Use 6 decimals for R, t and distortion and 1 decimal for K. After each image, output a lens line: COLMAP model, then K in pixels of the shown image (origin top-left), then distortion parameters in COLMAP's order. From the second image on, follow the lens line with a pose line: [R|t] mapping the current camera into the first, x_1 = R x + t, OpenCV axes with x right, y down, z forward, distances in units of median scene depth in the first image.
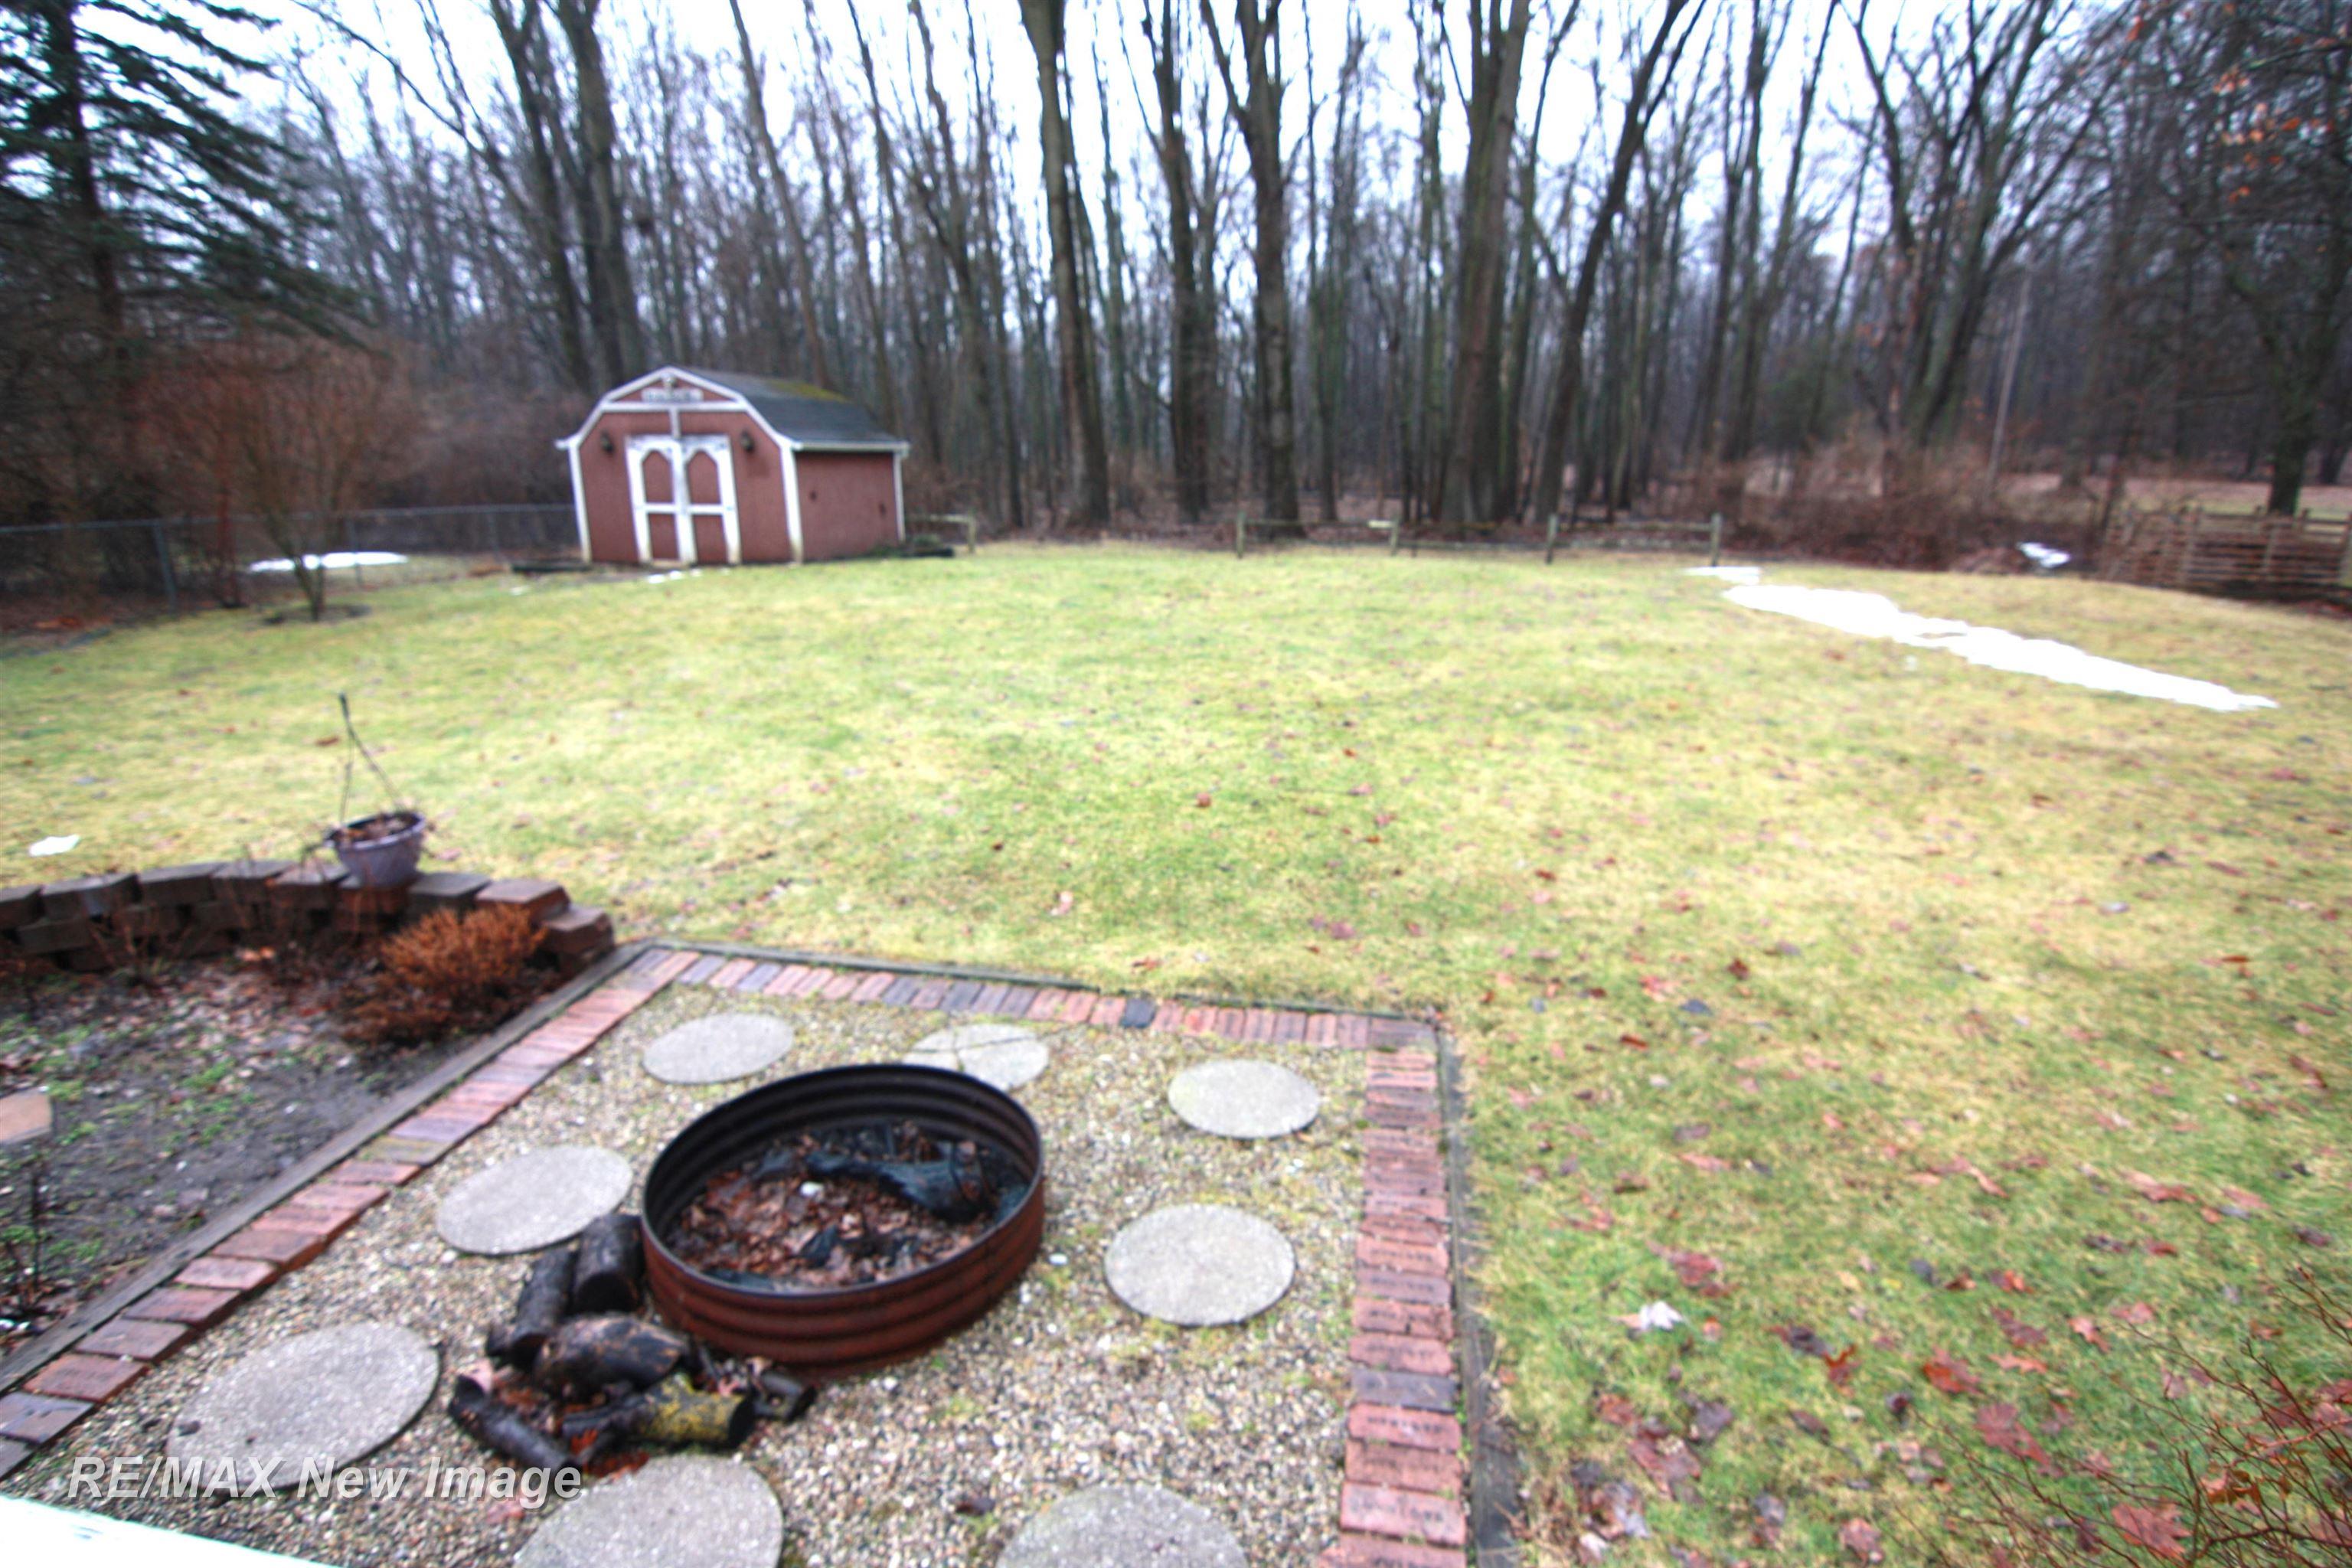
lens RADIAL K [[1257.3, 0, 1187.3], [0, 1257.3, 790.1], [0, 0, 1]] dist [-0.002270, -0.001045]
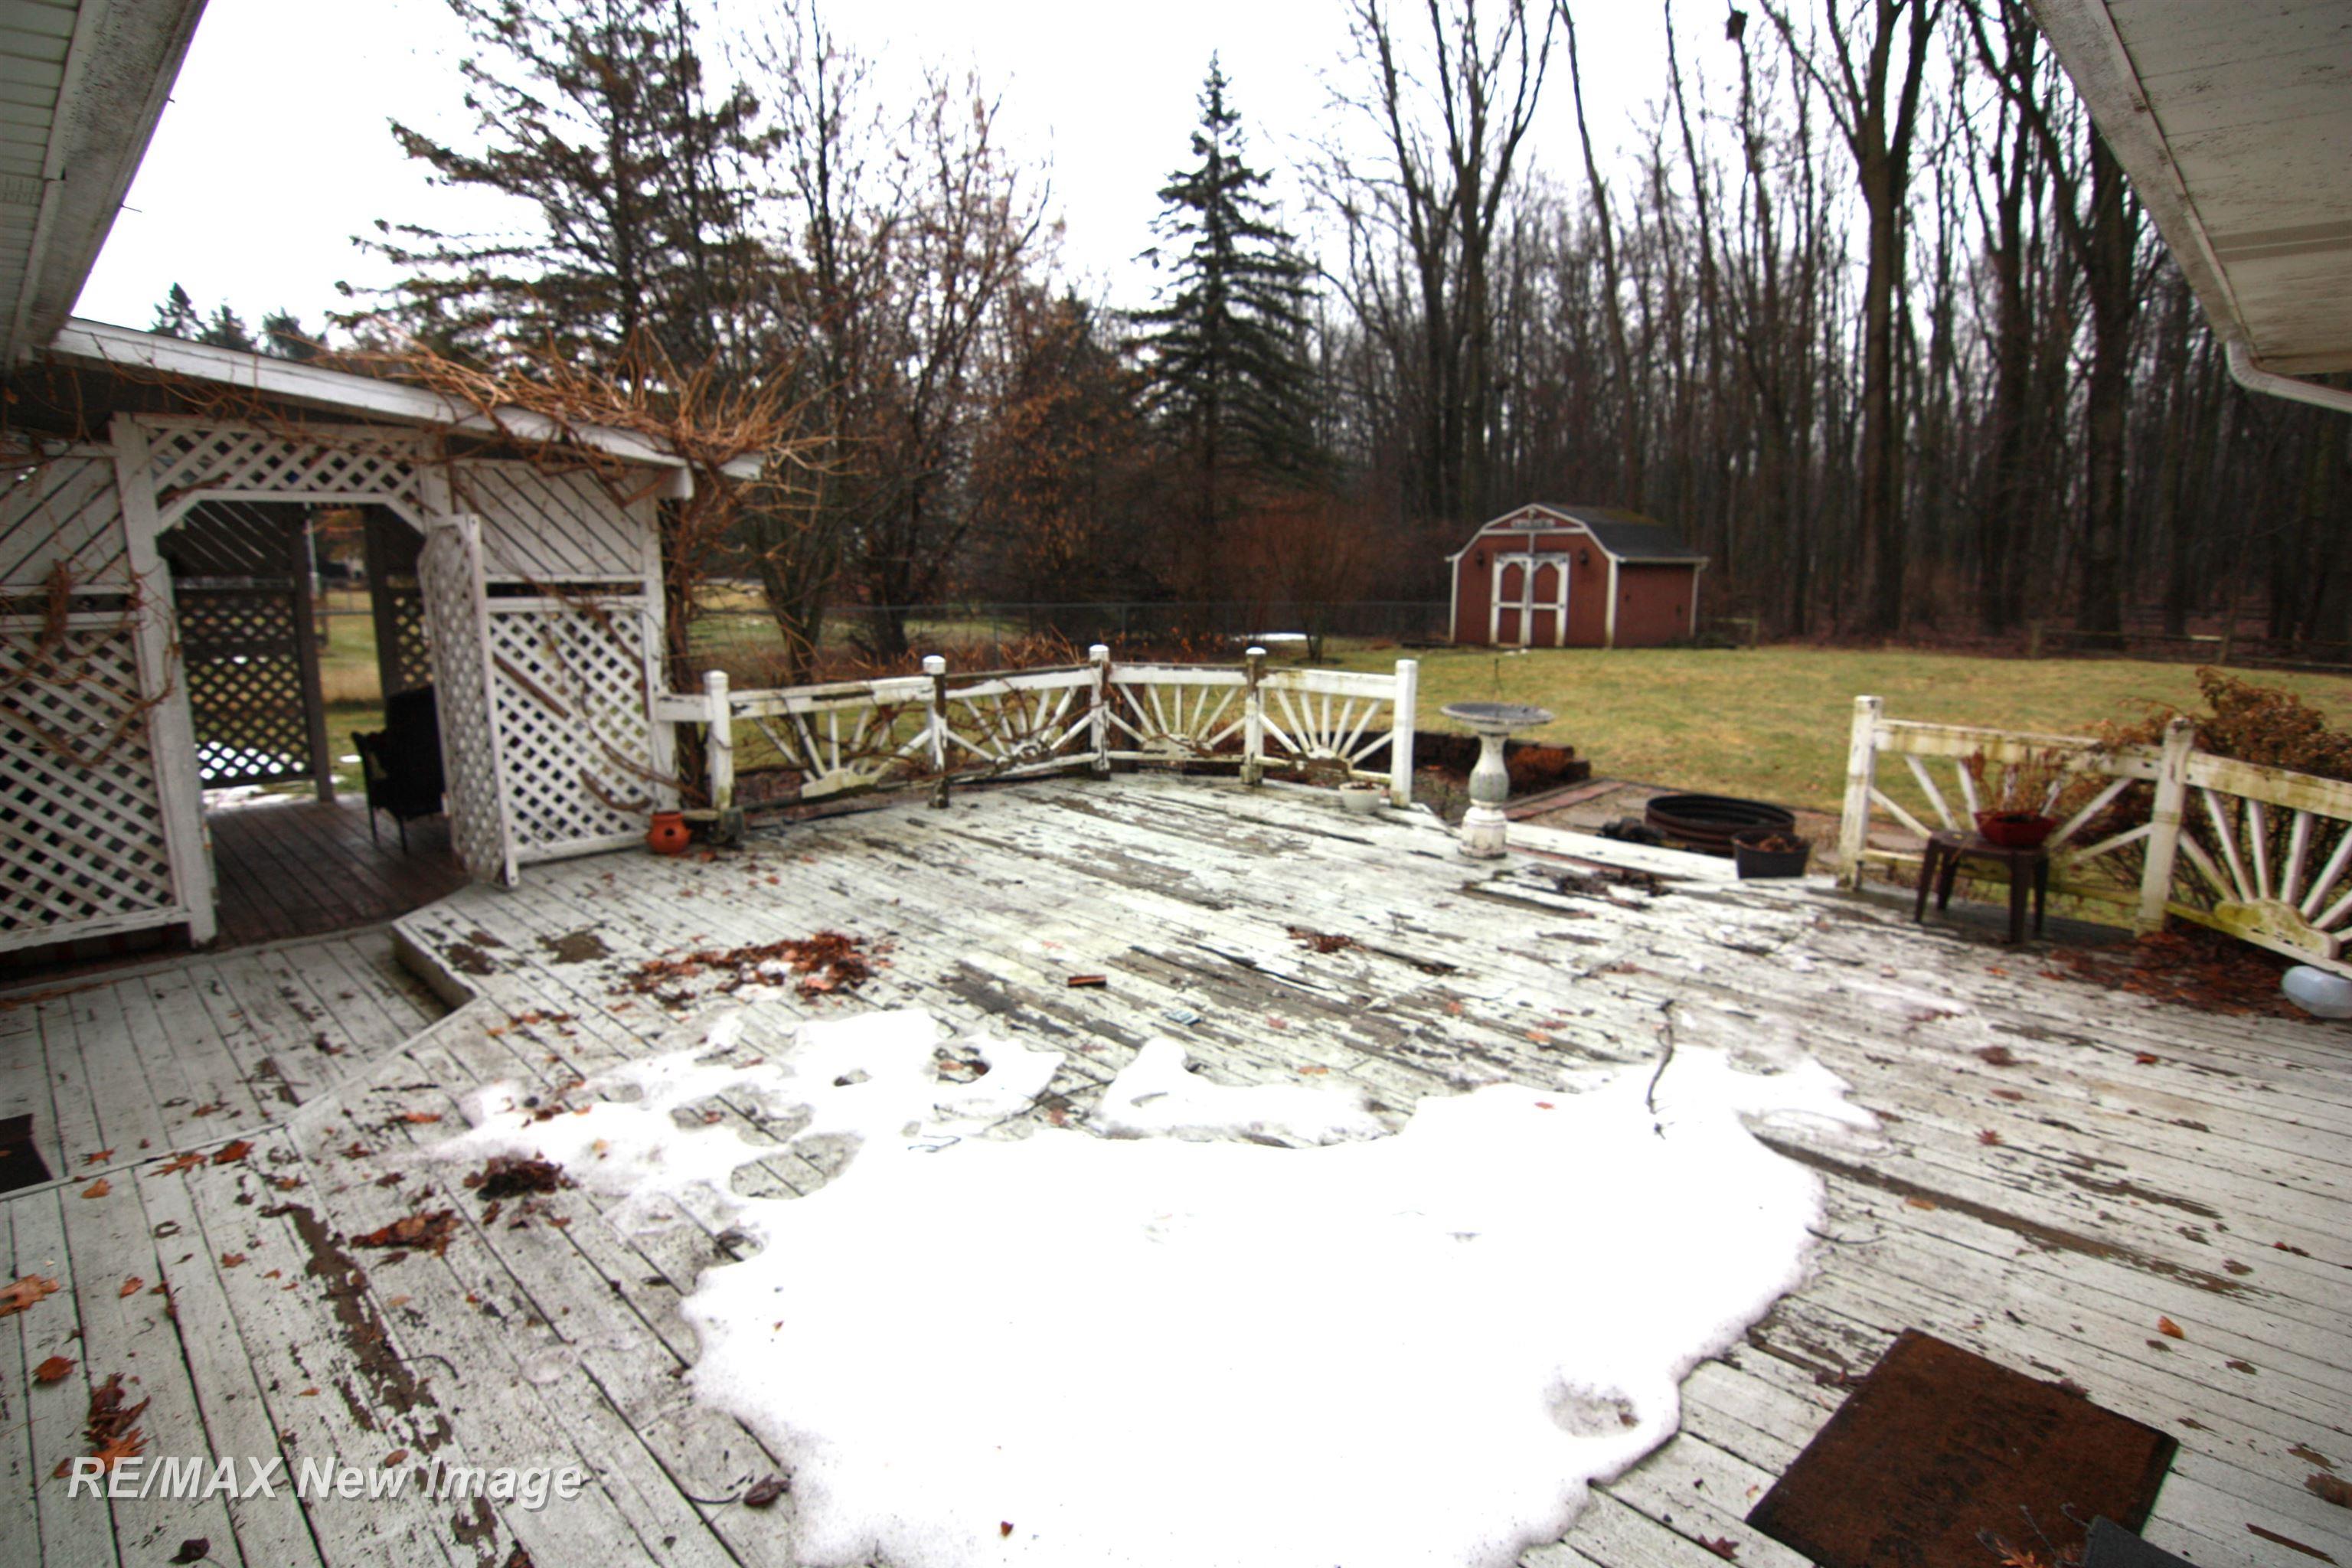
lens RADIAL K [[1257.3, 0, 1189.3], [0, 1257.3, 802.3], [0, 0, 1]] dist [-0.002270, -0.001045]
pose [[0.836721, 0.102610, -0.537931, 0.042349], [-0.141917, 0.989360, -0.032025, 0.079683], [0.528921, 0.103138, 0.842380, -0.305876]]
